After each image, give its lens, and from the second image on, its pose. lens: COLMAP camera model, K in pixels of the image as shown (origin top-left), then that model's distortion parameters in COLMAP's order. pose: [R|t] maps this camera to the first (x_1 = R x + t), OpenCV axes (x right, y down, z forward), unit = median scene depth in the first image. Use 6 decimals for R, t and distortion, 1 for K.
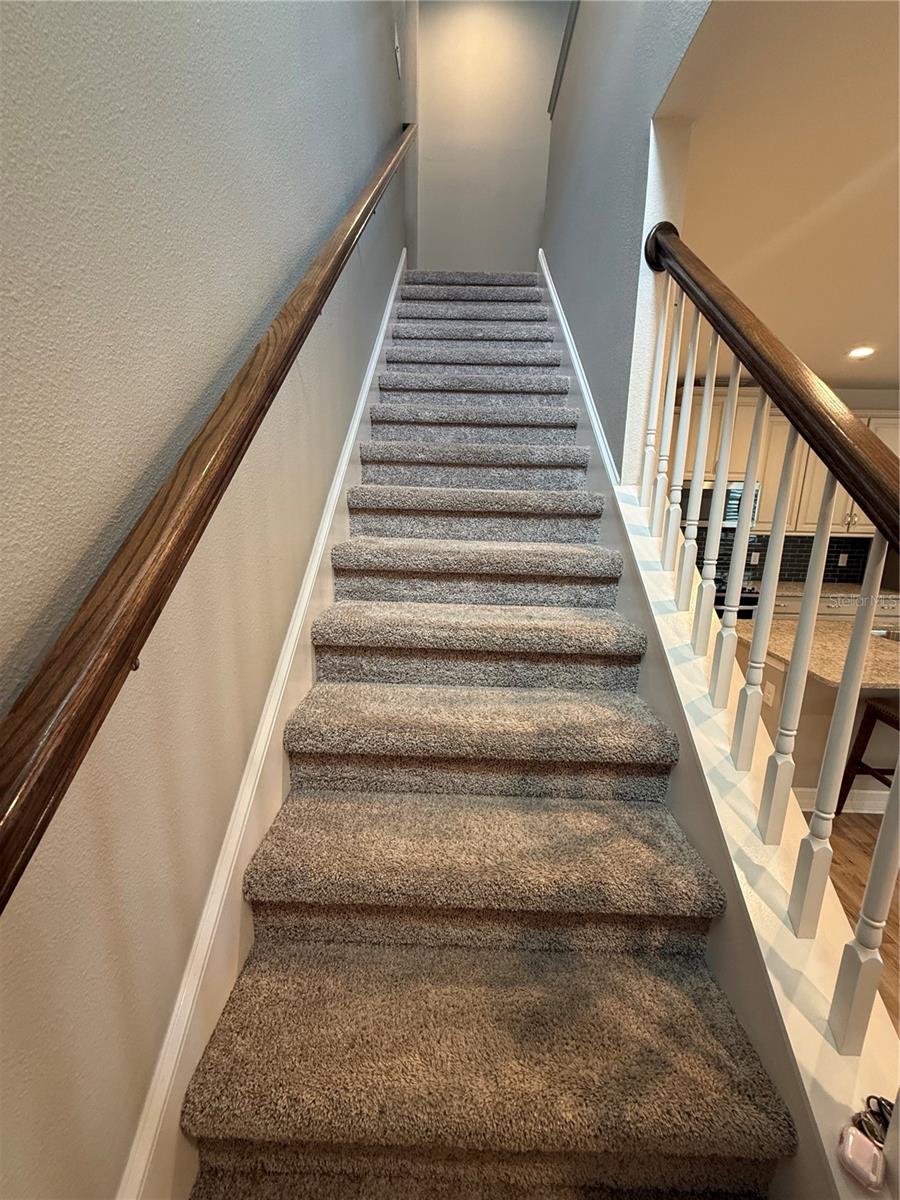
lens RADIAL K [[477.7, 0, 450.1], [0, 477.7, 598.8], [0, 0, 1]] dist [-0.001421, 0.000567]
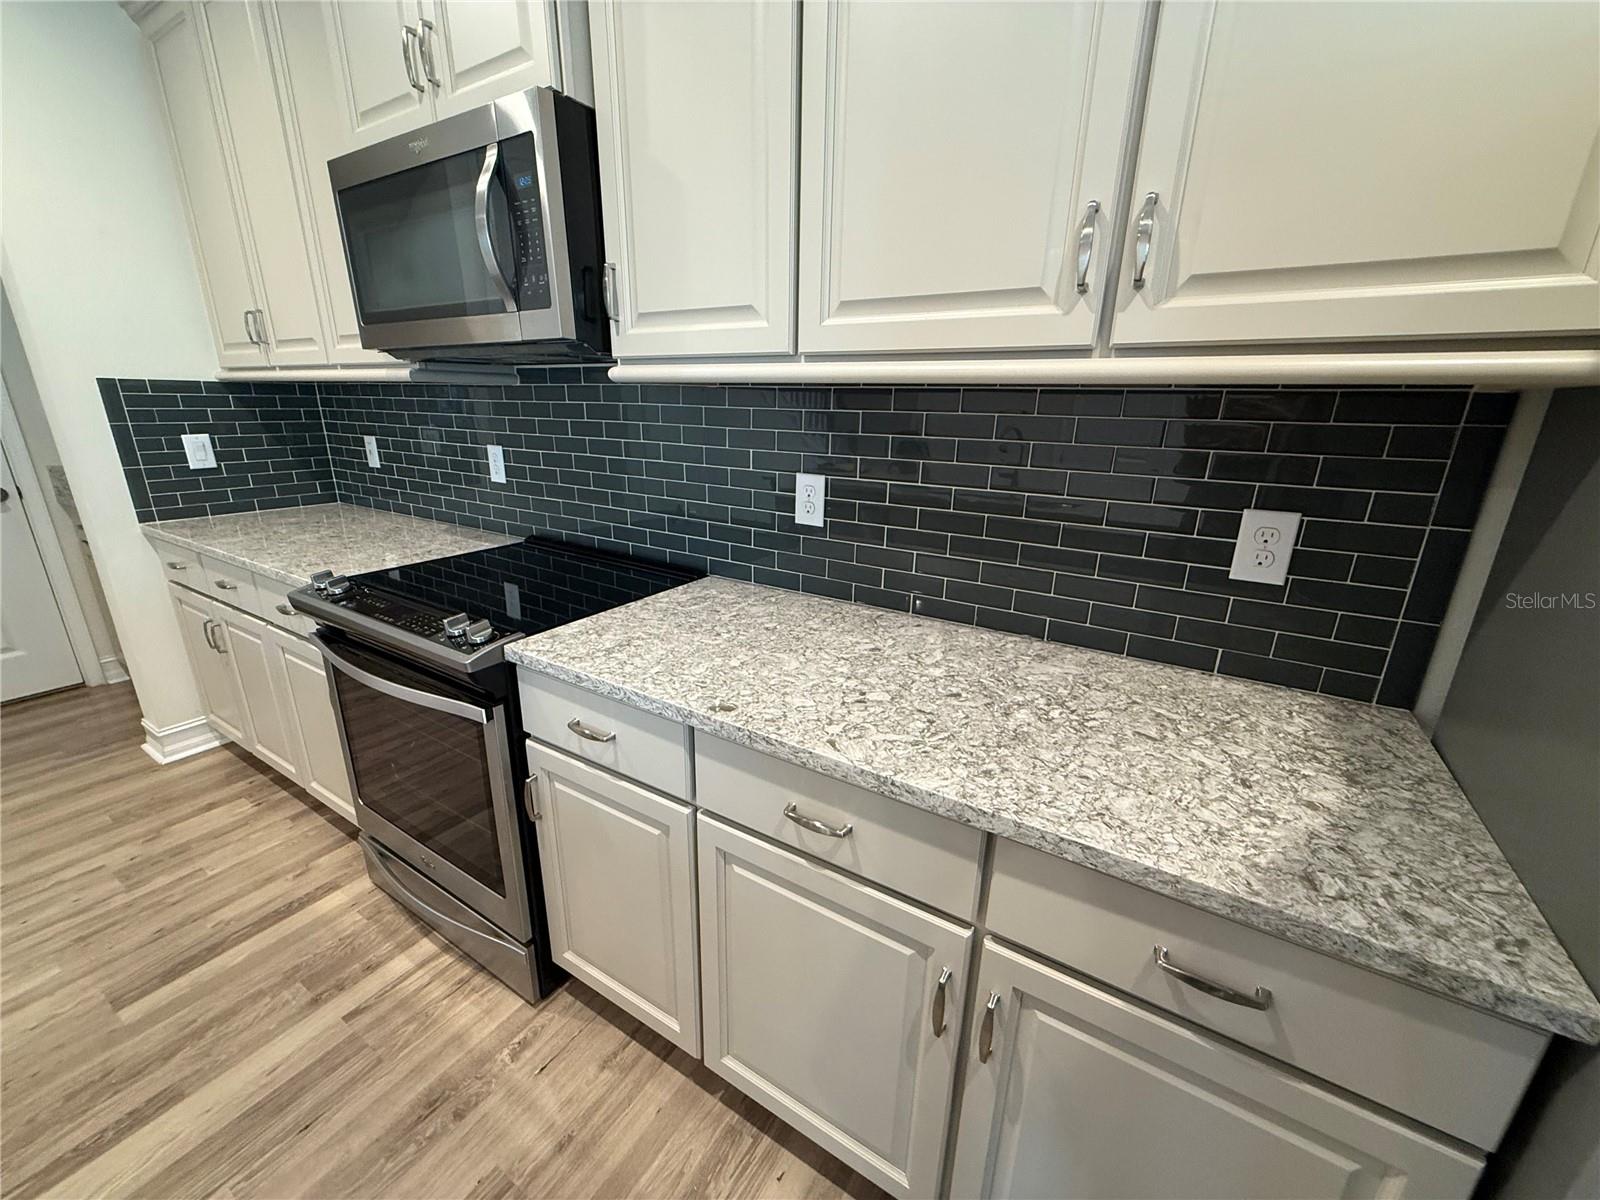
lens RADIAL K [[636.9, 0, 793.0], [0, 636.9, 603.2], [0, 0, 1]] dist [-0.001421, 0.000567]
pose [[0.857337, 0.152389, -0.491682, 0.795599], [-0.113338, 0.987618, 0.108471, -0.067792], [0.502124, -0.037270, 0.863992, 0.726602]]
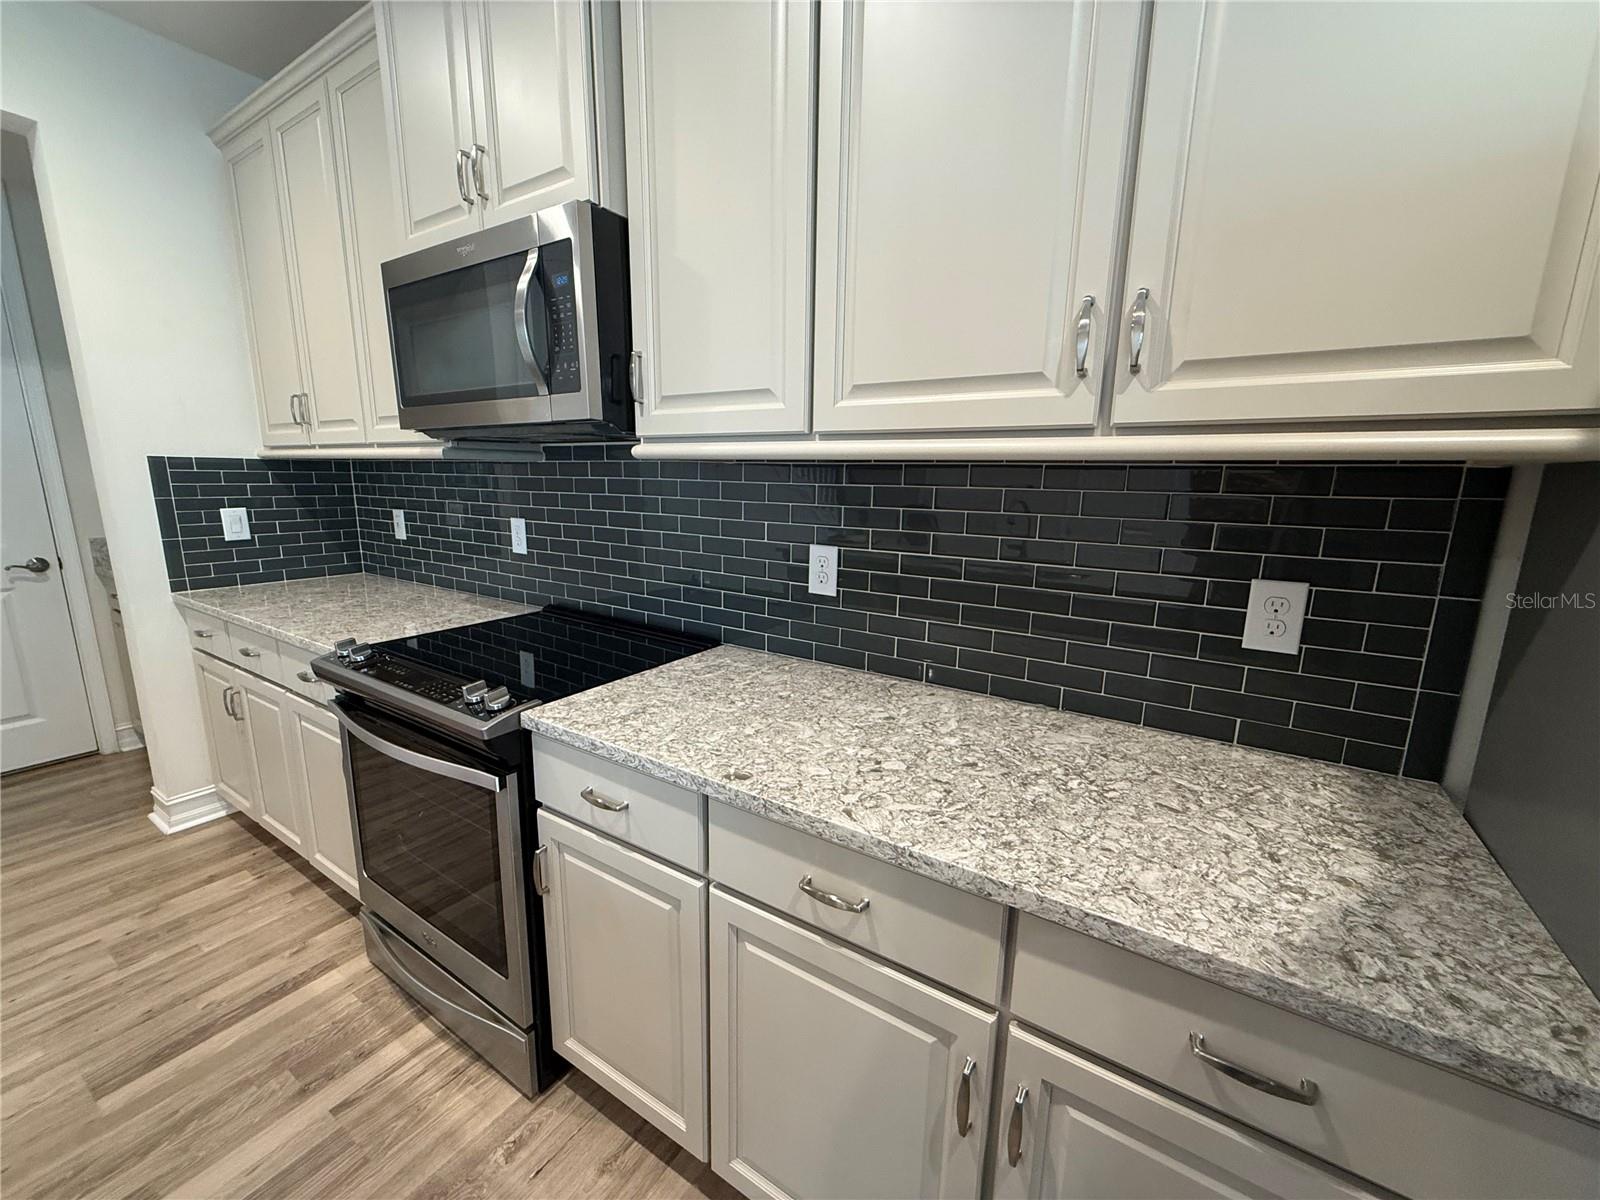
lens RADIAL K [[636.9, 0, 793.9], [0, 636.9, 604.6], [0, 0, 1]] dist [-0.001421, 0.000567]
pose [[0.849863, 0.099579, -0.517510, 0.796022], [-0.114745, 0.993391, 0.002711, -0.067020], [0.514360, 0.057078, 0.855673, 0.722643]]
